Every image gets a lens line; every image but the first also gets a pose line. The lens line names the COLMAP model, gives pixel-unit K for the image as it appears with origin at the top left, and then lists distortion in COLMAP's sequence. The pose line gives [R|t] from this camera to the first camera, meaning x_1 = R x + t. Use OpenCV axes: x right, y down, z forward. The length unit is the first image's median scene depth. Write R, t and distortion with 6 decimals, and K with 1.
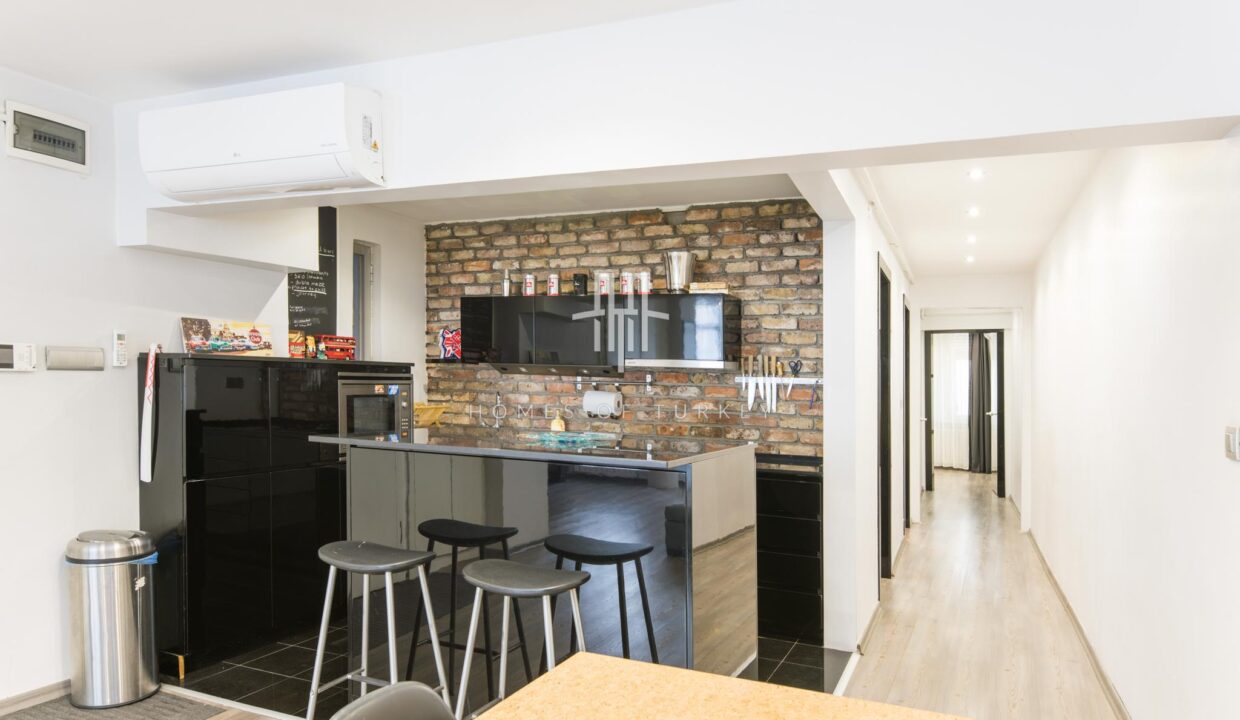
lens RADIAL K [[845.1, 0, 620.5], [0, 845.1, 353.4], [0, 0, 1]] dist [-0.019122, 0.005132]
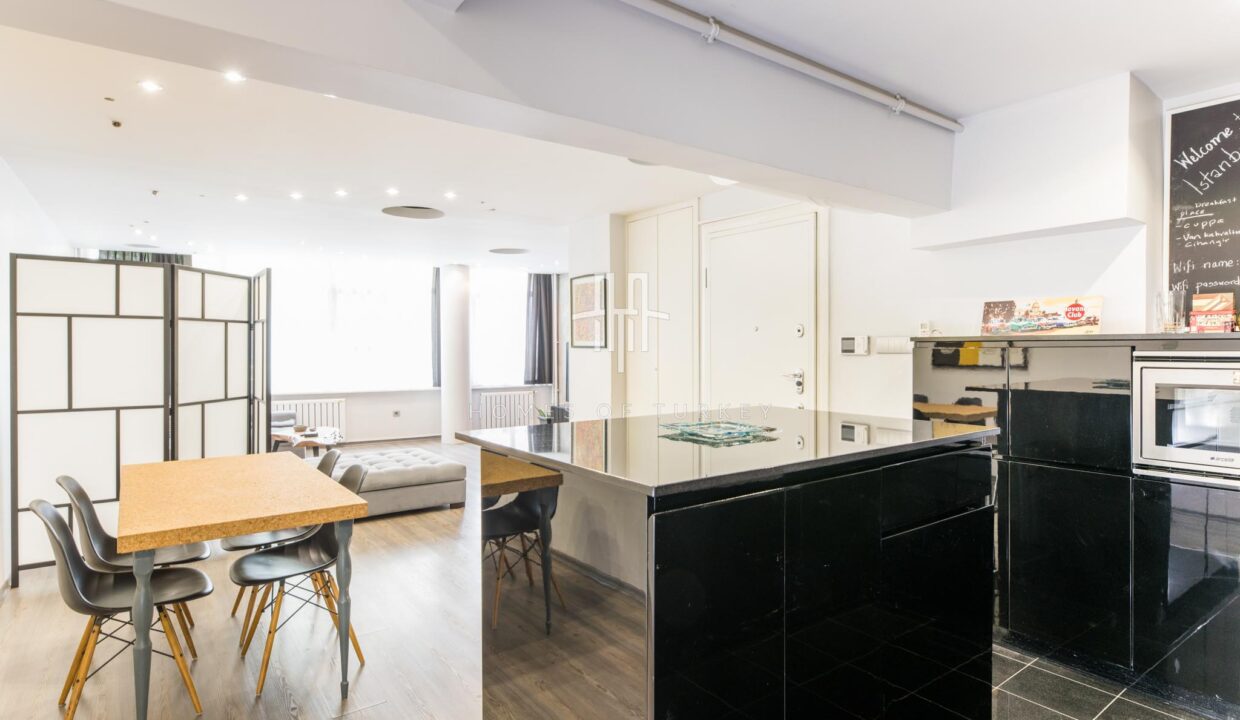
lens RADIAL K [[684.8, 0, 631.9], [0, 684.8, 349.2], [0, 0, 1]] dist [0.017859, 0.000436]
pose [[-0.500837, -0.019199, -0.865329, 0.329608], [0.018380, 0.999293, -0.032809, 0.026826], [0.865346, -0.032337, -0.500130, 0.769374]]
